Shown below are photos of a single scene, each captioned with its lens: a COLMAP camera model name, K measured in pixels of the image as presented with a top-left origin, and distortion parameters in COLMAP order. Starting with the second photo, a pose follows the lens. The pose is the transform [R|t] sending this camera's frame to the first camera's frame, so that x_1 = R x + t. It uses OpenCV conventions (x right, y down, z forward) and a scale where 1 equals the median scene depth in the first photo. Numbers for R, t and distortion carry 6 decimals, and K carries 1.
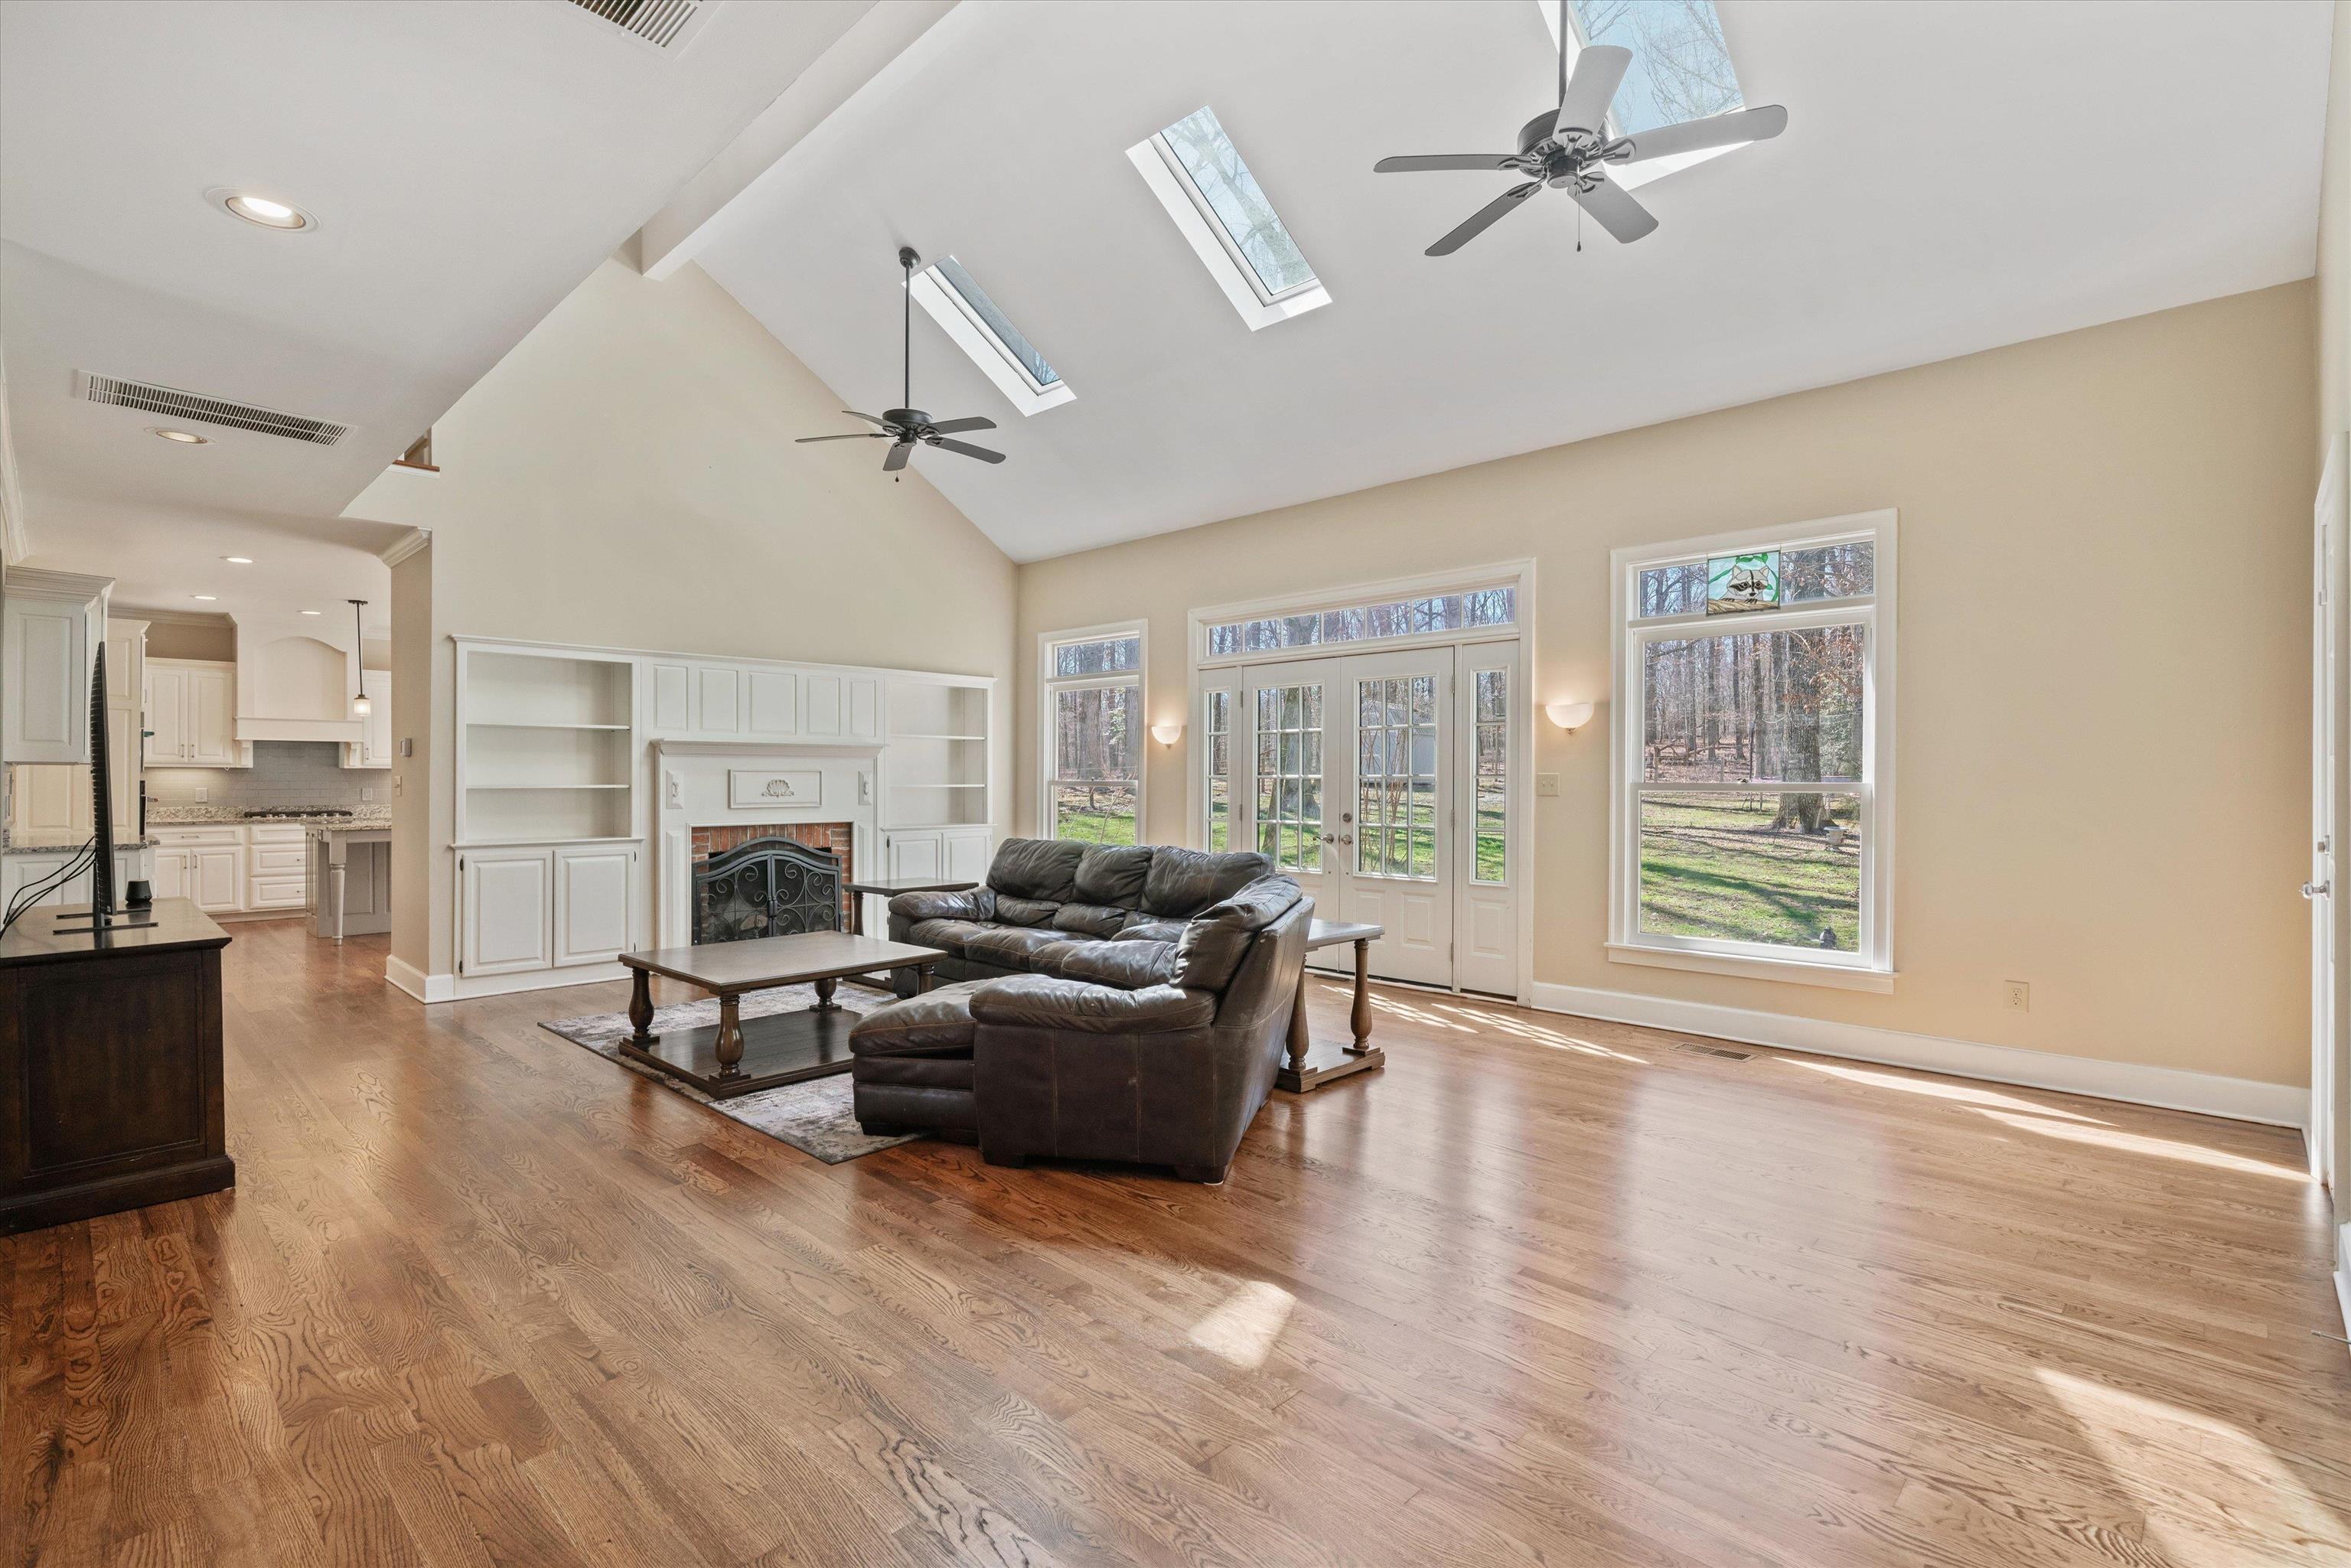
lens RADIAL K [[1091.7, 0, 1186.9], [0, 1091.7, 792.3], [0, 0, 1]] dist [0.002163, 0.000944]
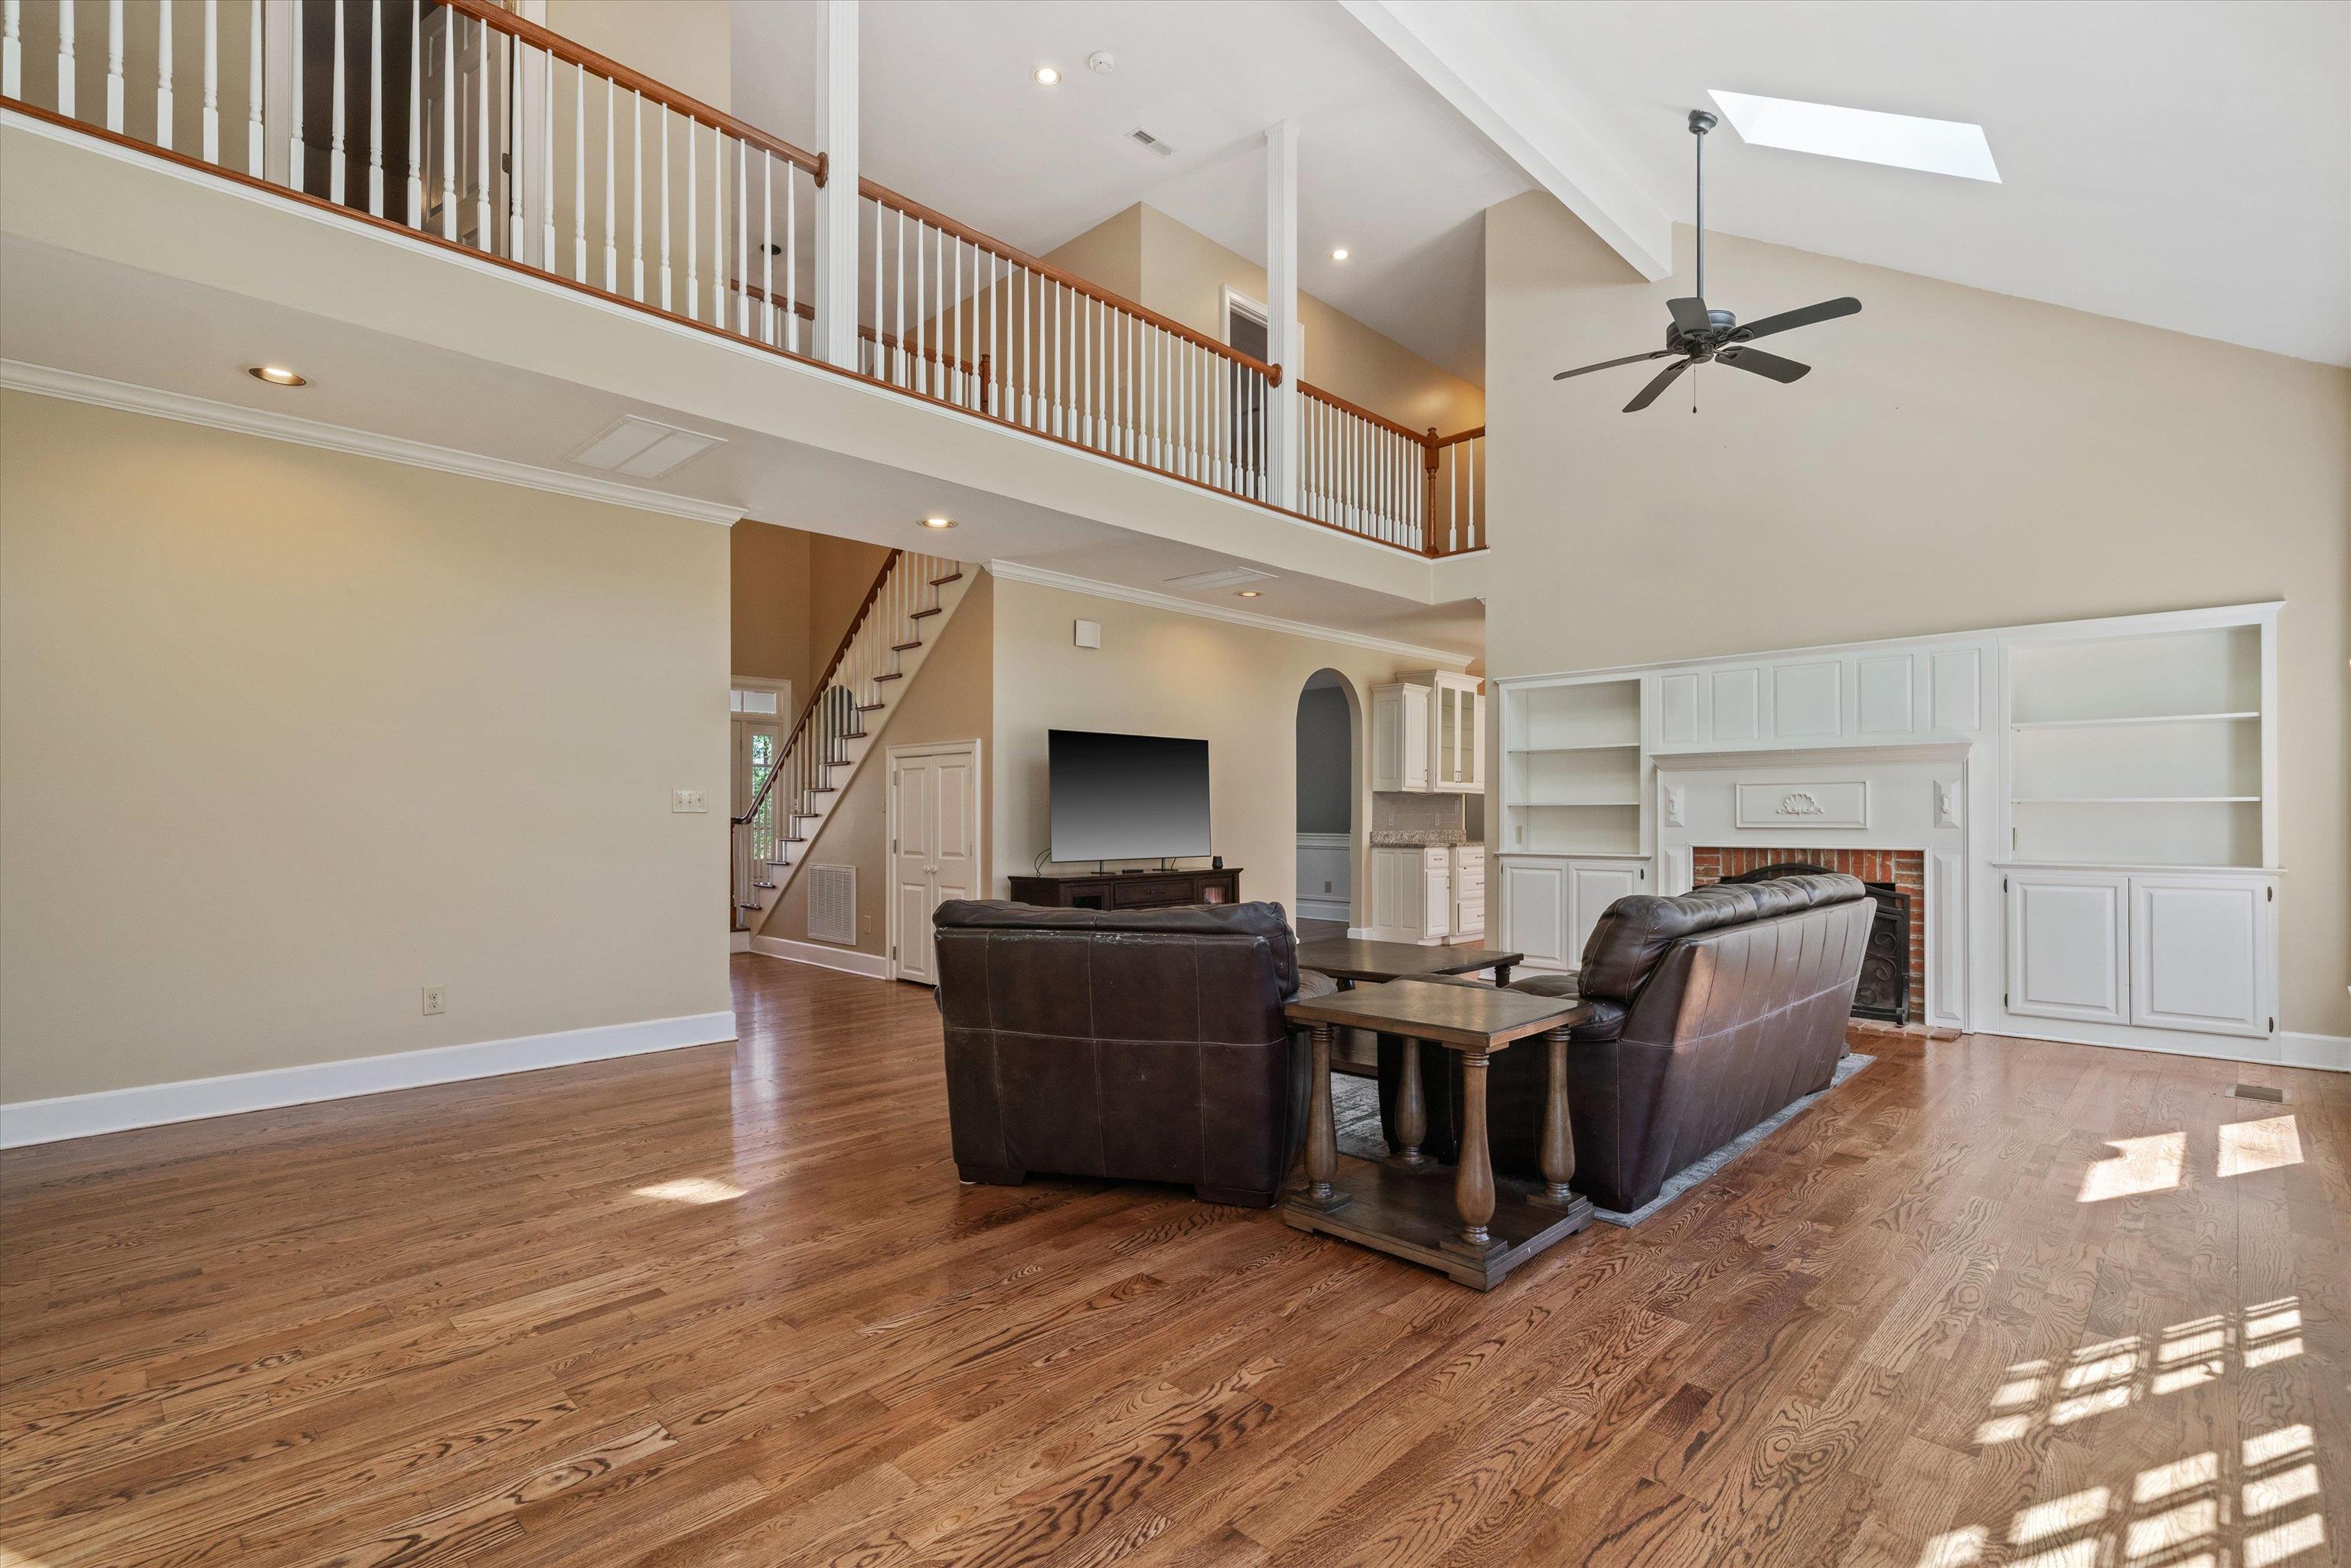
lens RADIAL K [[1091.7, 0, 1130.3], [0, 1091.7, 801.2], [0, 0, 1]] dist [0.002163, 0.000944]
pose [[-0.001371, -0.005286, -0.999985, 0.422683], [0.001588, 0.999985, -0.005288, -0.002739], [0.999998, -0.001595, -0.001362, 0.474003]]
